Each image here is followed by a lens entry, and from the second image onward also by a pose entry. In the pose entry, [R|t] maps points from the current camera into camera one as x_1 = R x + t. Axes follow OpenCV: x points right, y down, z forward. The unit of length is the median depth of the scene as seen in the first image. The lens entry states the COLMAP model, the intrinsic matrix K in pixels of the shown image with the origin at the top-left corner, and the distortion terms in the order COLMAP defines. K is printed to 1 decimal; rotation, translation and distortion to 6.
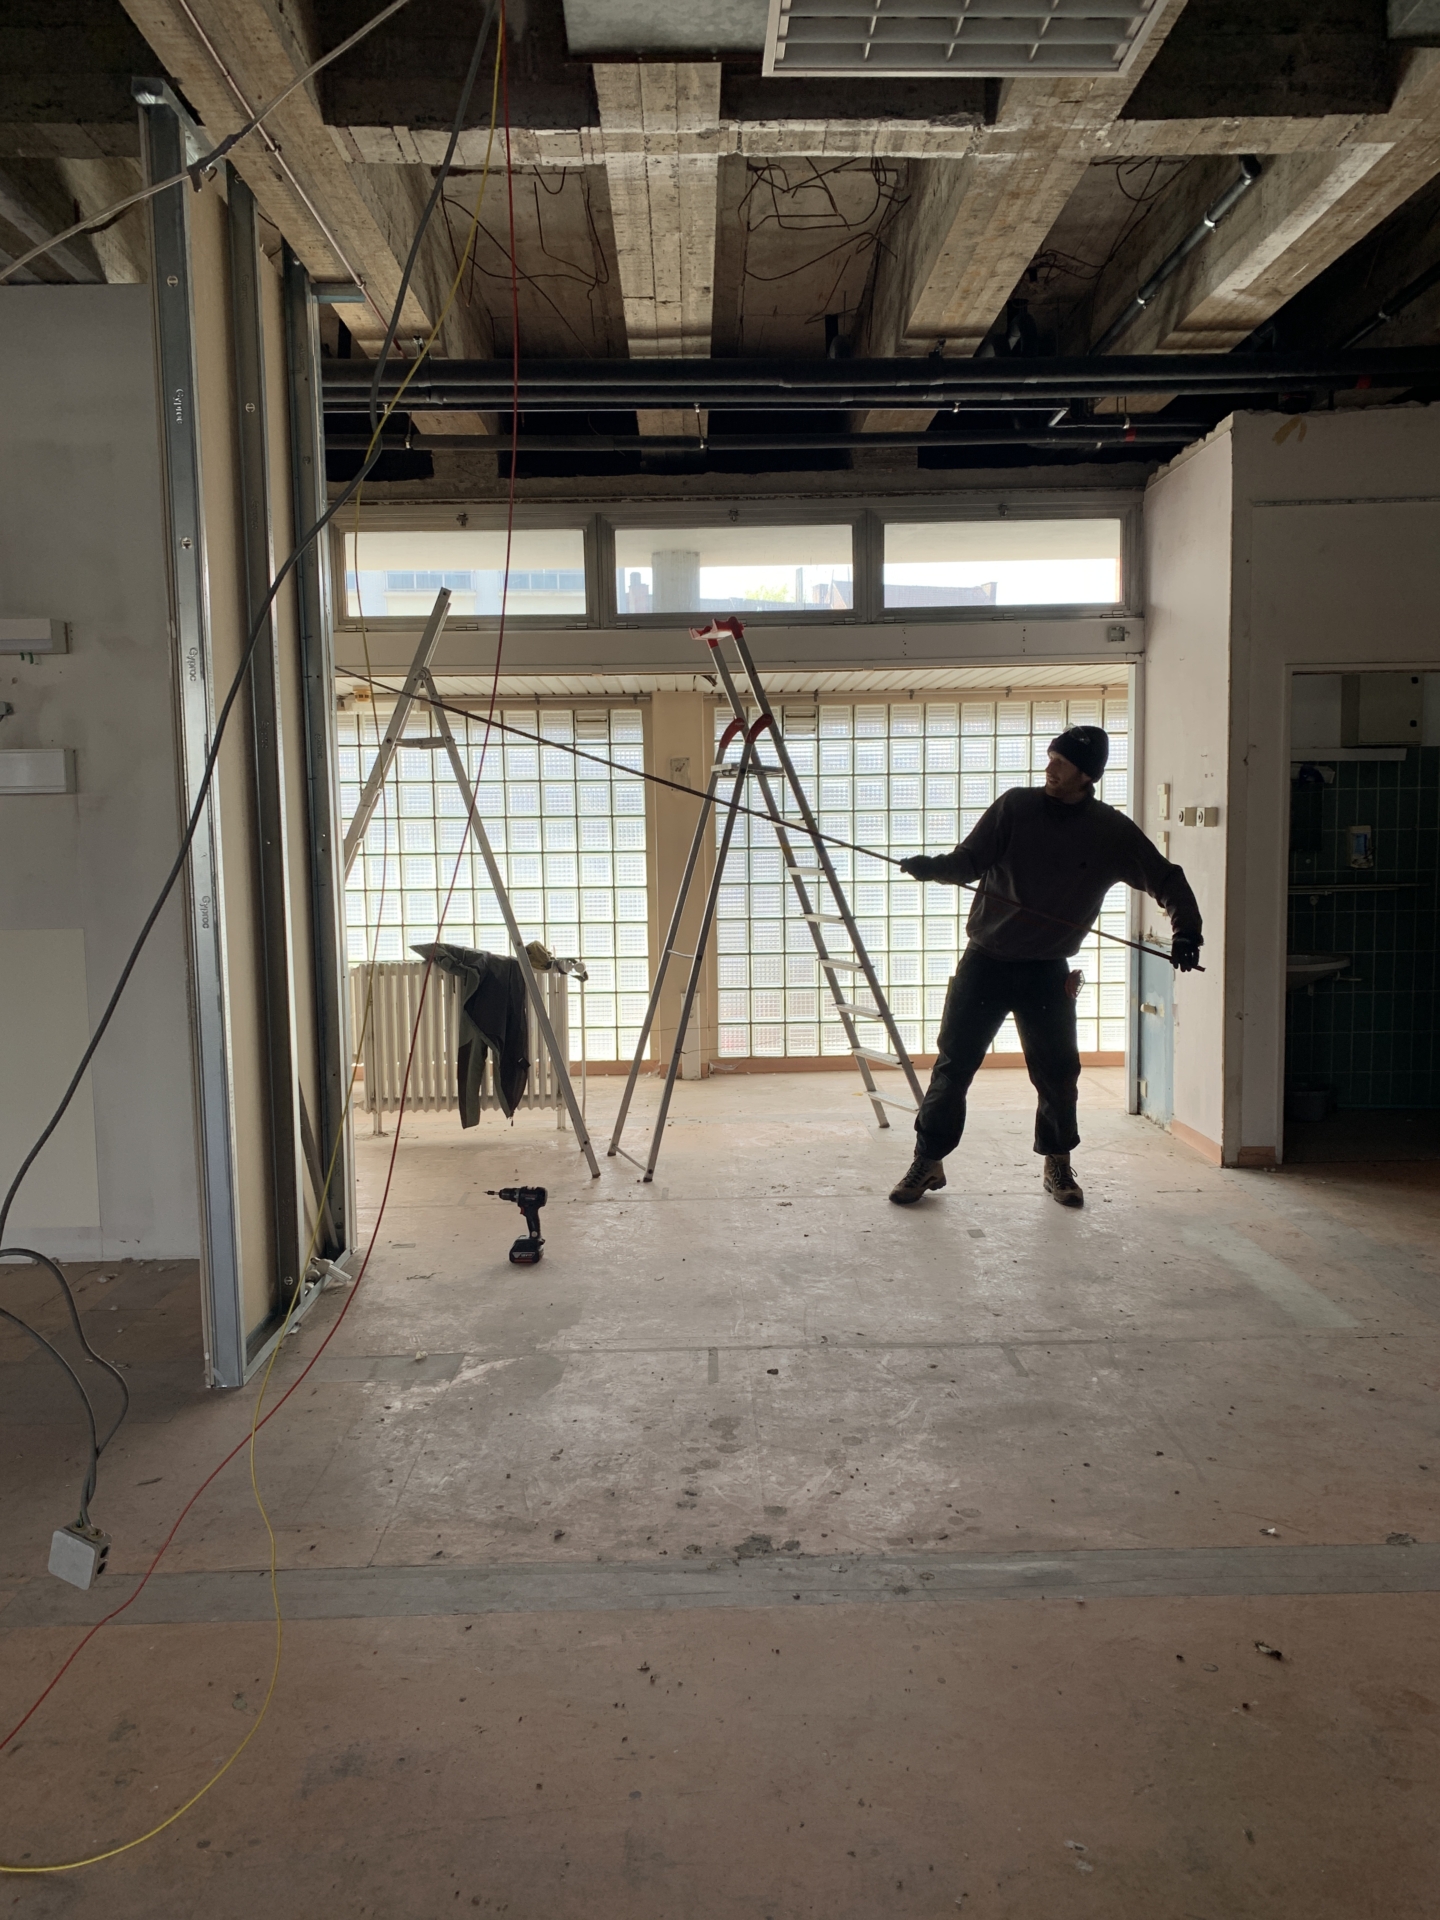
lens RADIAL K [[1463.2, 0, 753.7], [0, 1463.2, 967.2], [0, 0, 1]] dist [0.055196, -0.087876]
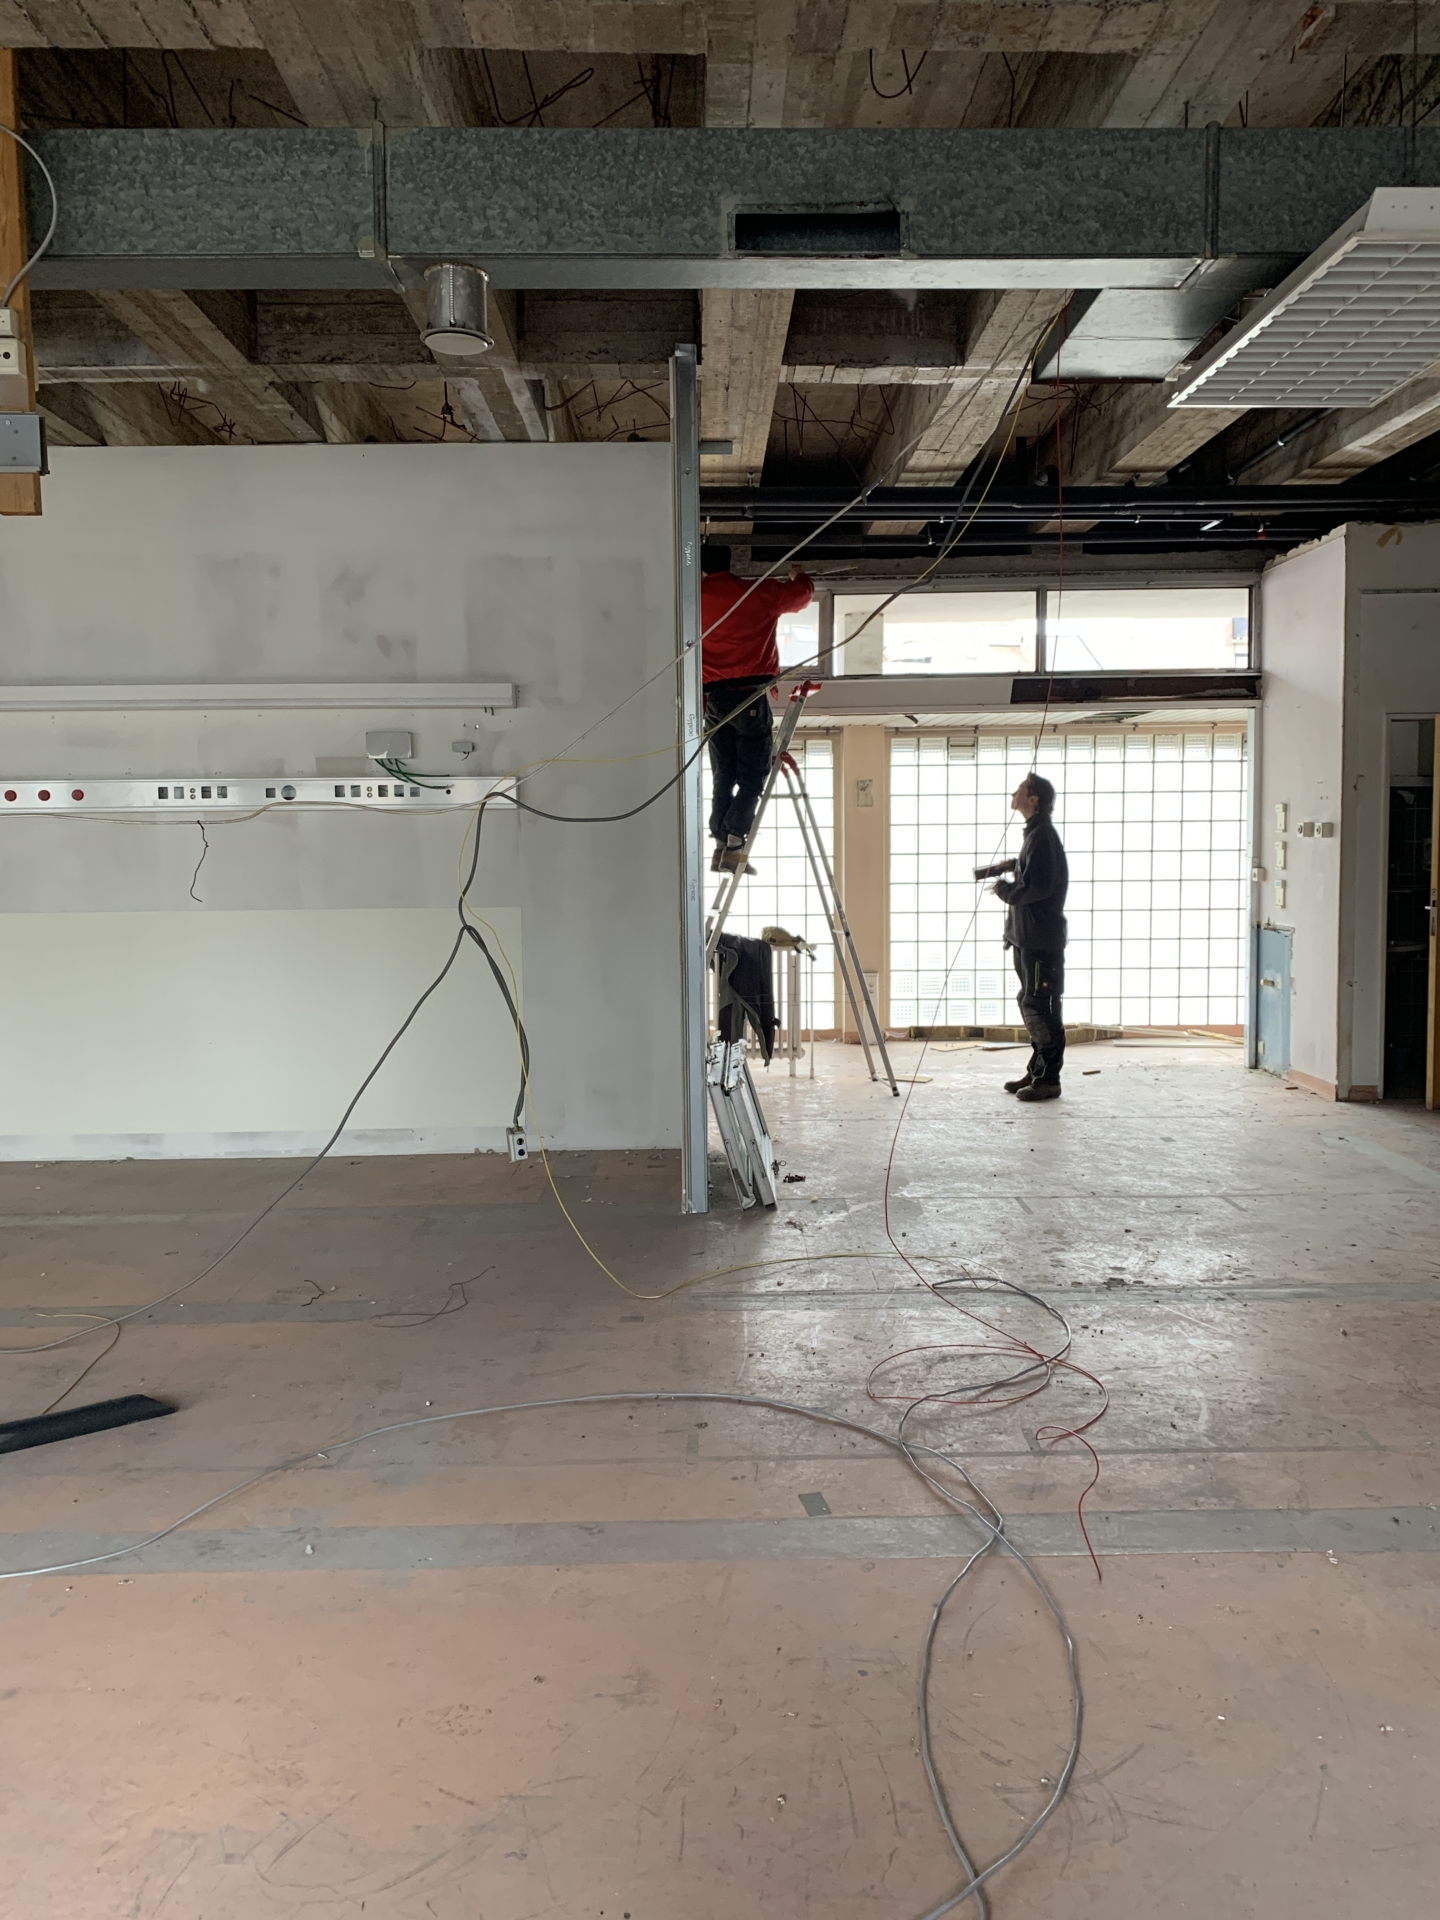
lens RADIAL K [[1459.1, 0, 720.0], [0, 1459.1, 960.0], [0, 0, 1]] dist [0.006418, -0.075151]
pose [[0.999684, 0.006341, -0.024317, -0.198964], [-0.006689, 0.999876, -0.014243, 0.035312], [0.024224, 0.014401, 0.999603, -0.302622]]
